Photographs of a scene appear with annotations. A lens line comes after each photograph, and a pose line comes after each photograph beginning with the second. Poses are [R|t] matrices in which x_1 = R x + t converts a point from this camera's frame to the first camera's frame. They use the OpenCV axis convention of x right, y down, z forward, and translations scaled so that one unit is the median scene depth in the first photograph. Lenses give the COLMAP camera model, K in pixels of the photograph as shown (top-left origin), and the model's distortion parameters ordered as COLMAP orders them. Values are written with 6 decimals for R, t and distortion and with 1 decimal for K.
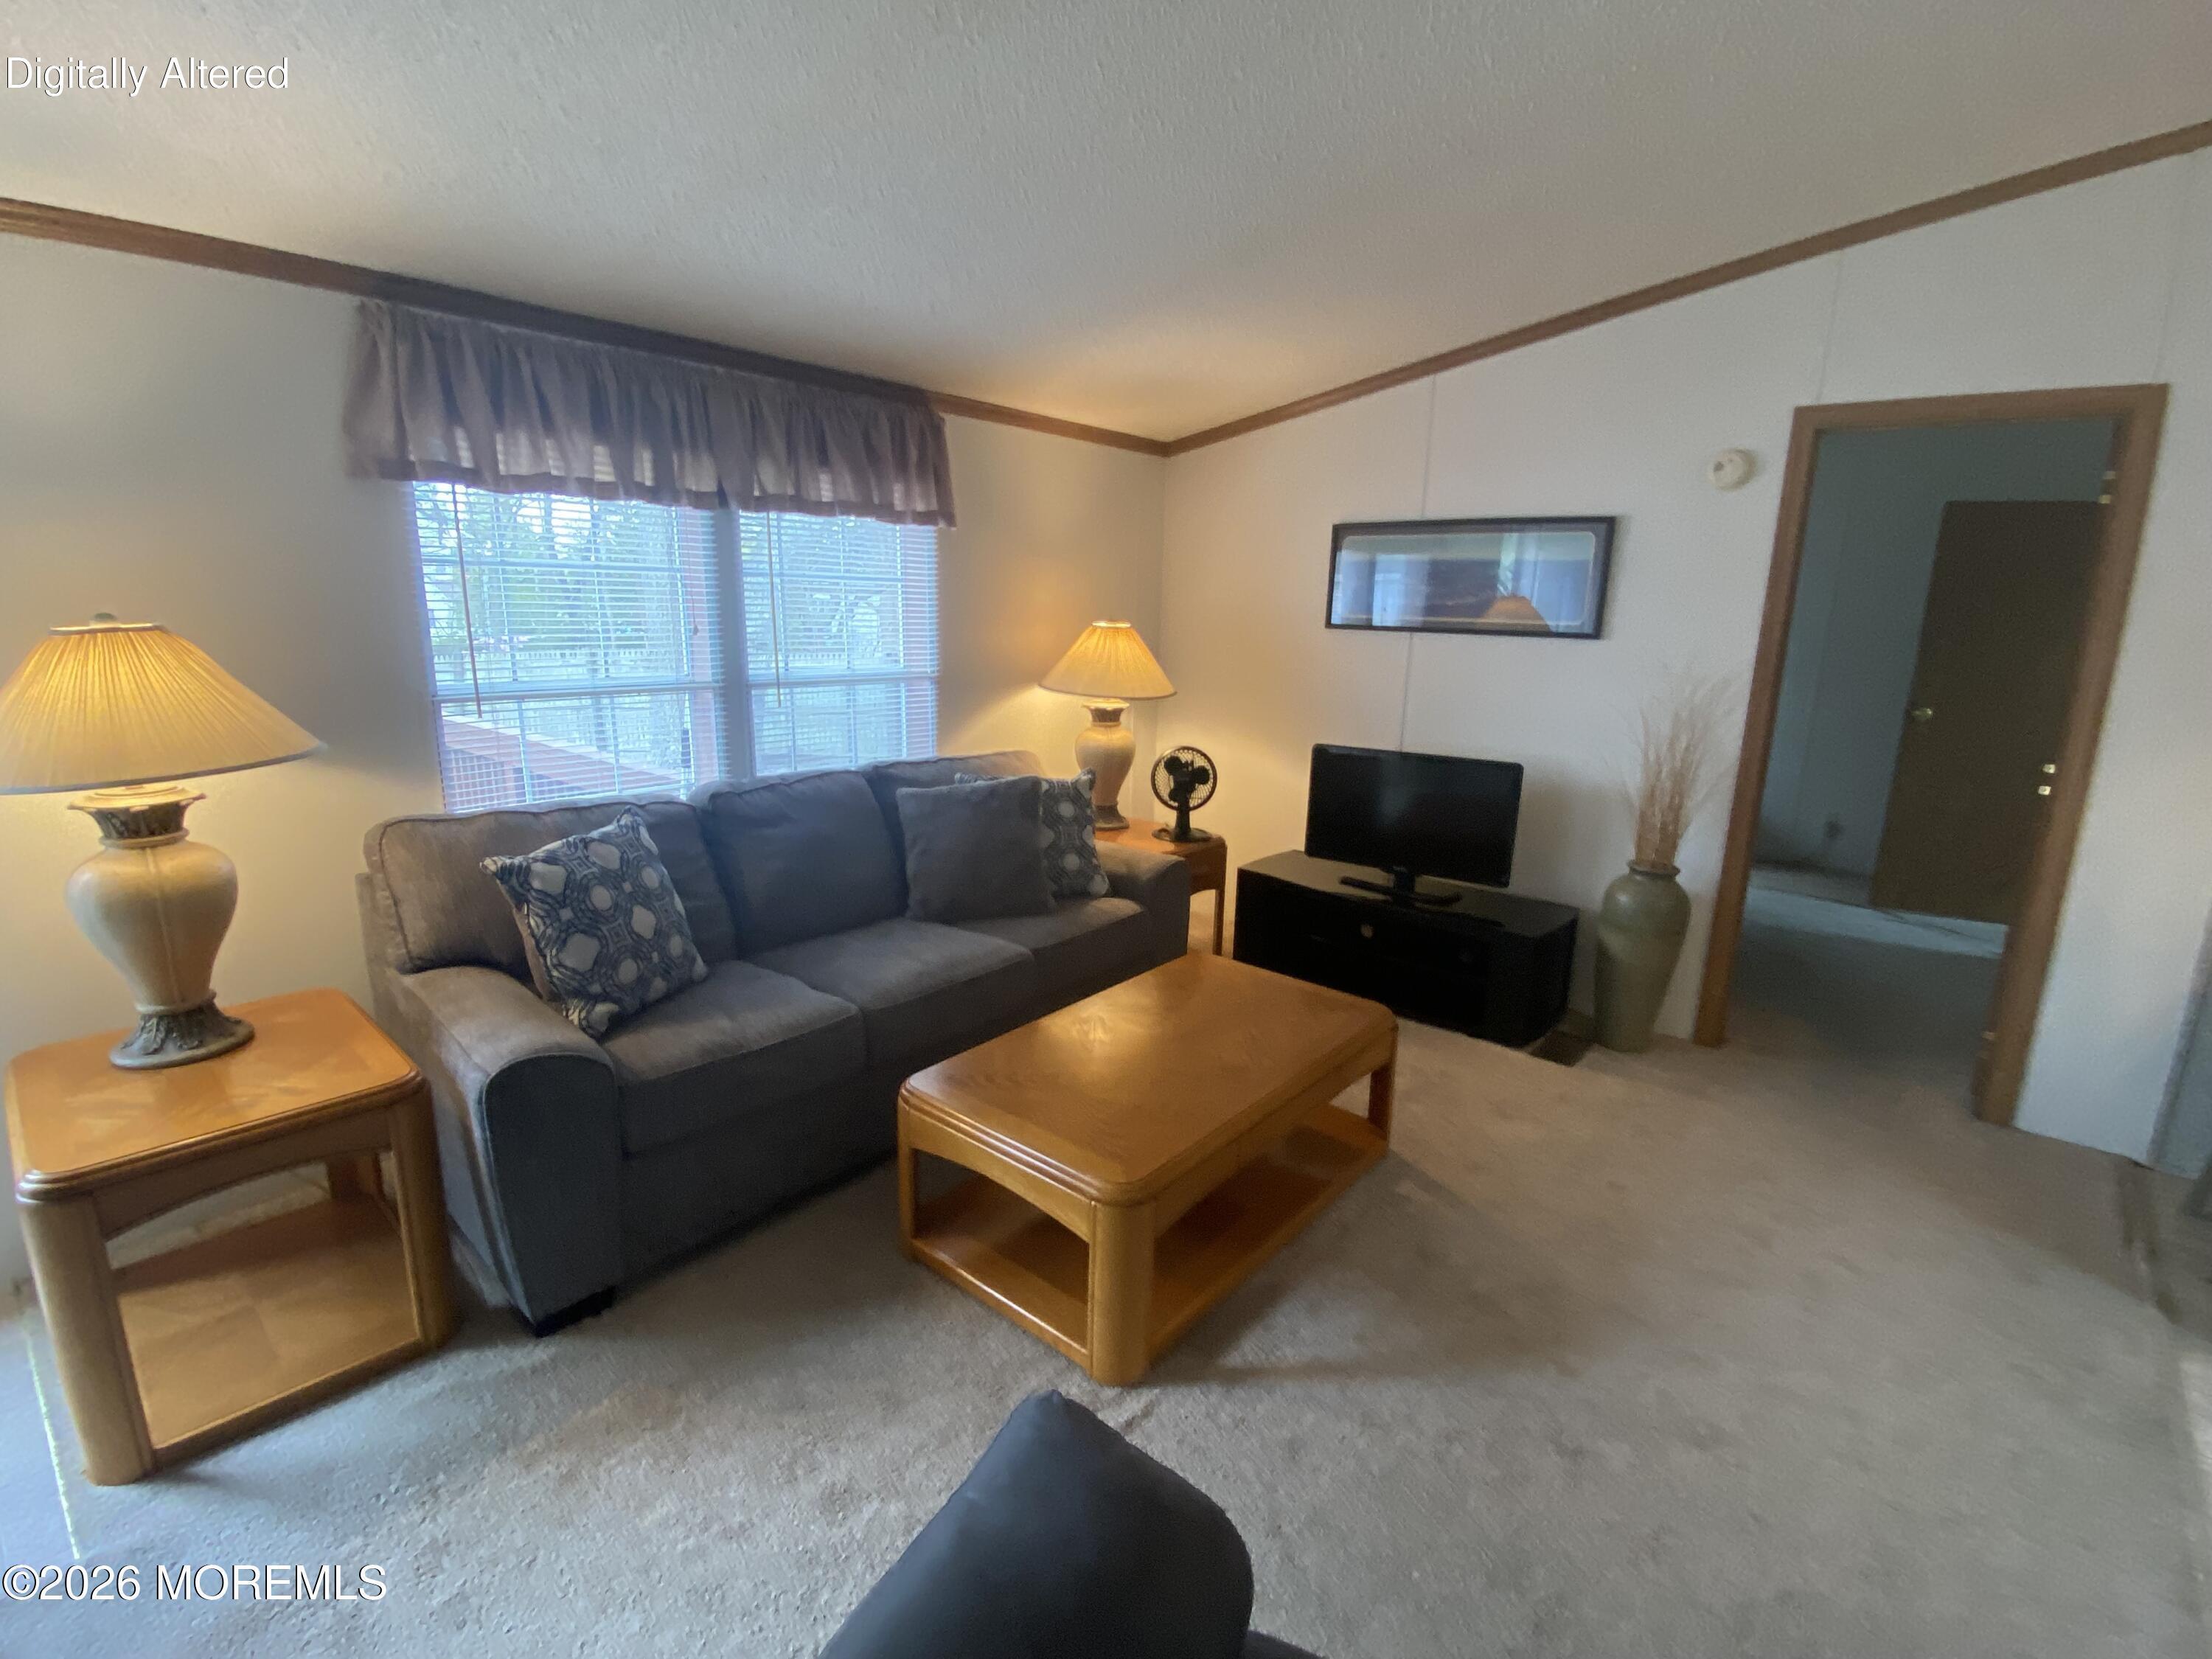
lens RADIAL K [[1047.4, 0, 1110.9], [0, 1047.4, 862.5], [0, 0, 1]] dist [-0.024389, -0.000172]
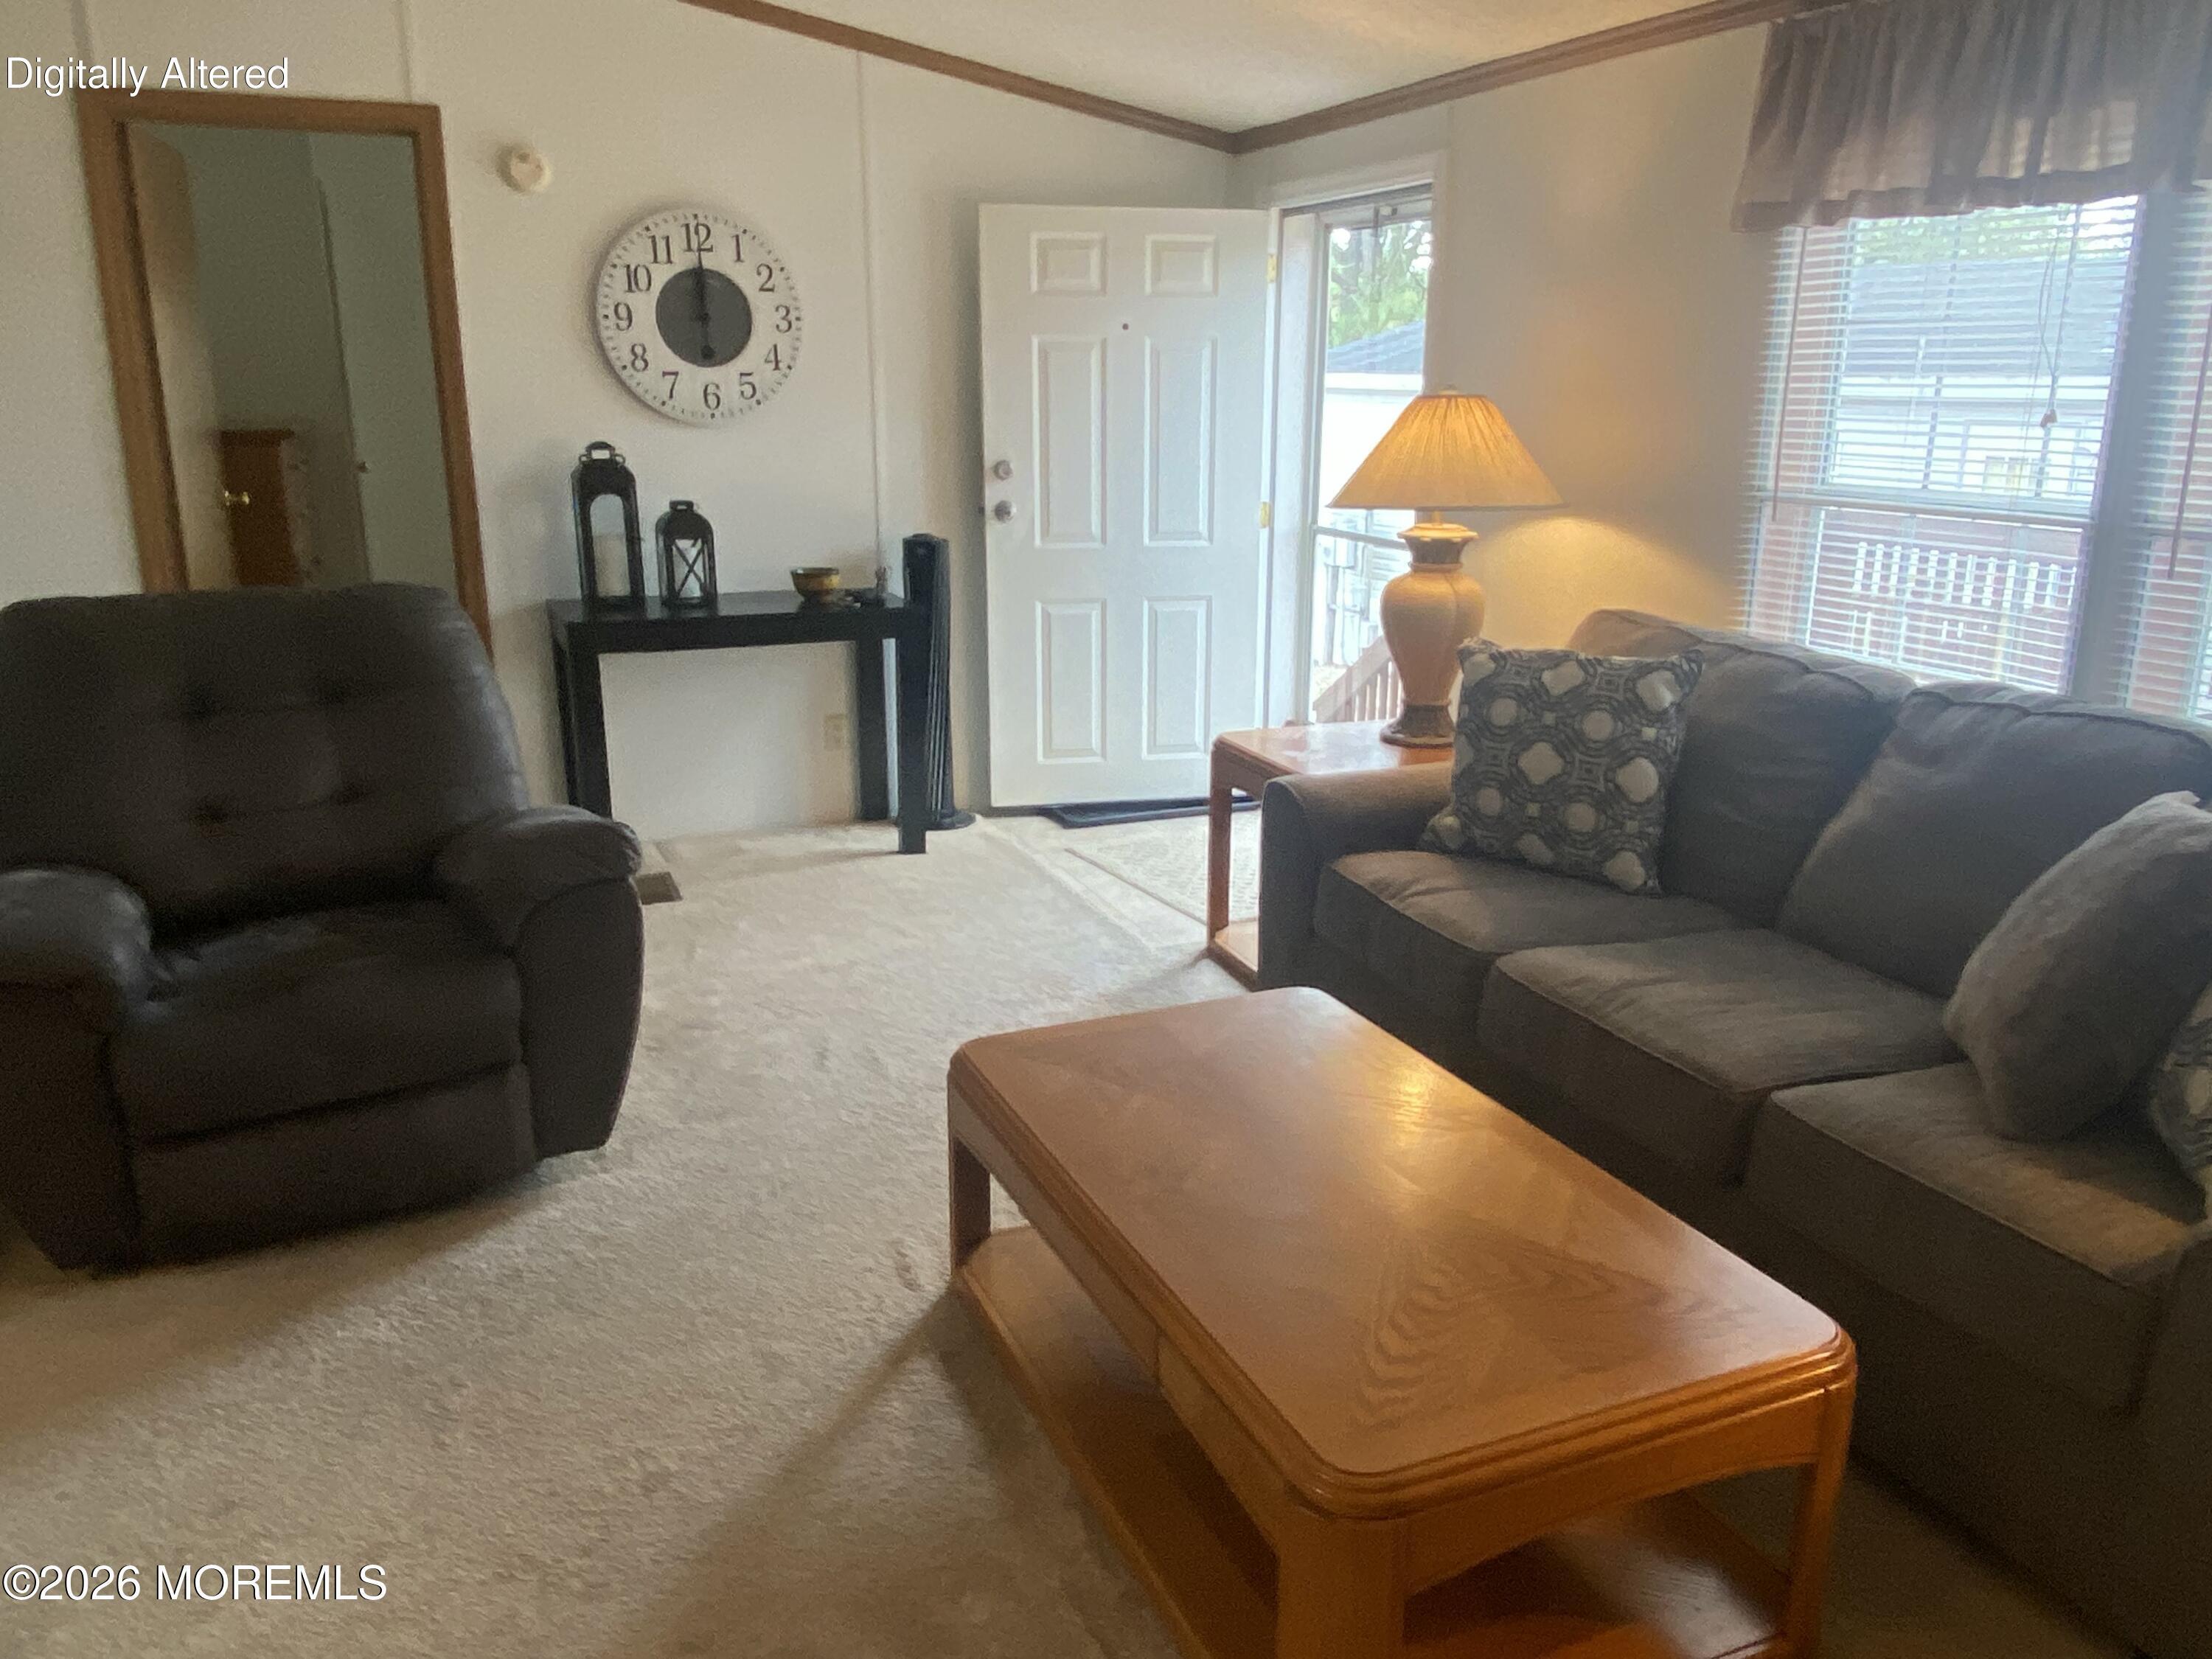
lens RADIAL K [[1622.6, 0, 1106.0], [0, 1622.6, 829.5], [0, 0, 1]] dist [0.049793, -0.002320]
pose [[-0.454638, 0.225980, -0.861532, 0.972277], [-0.219122, 0.909171, 0.354109, -0.324599], [0.863302, 0.349772, -0.363827, 1.372447]]
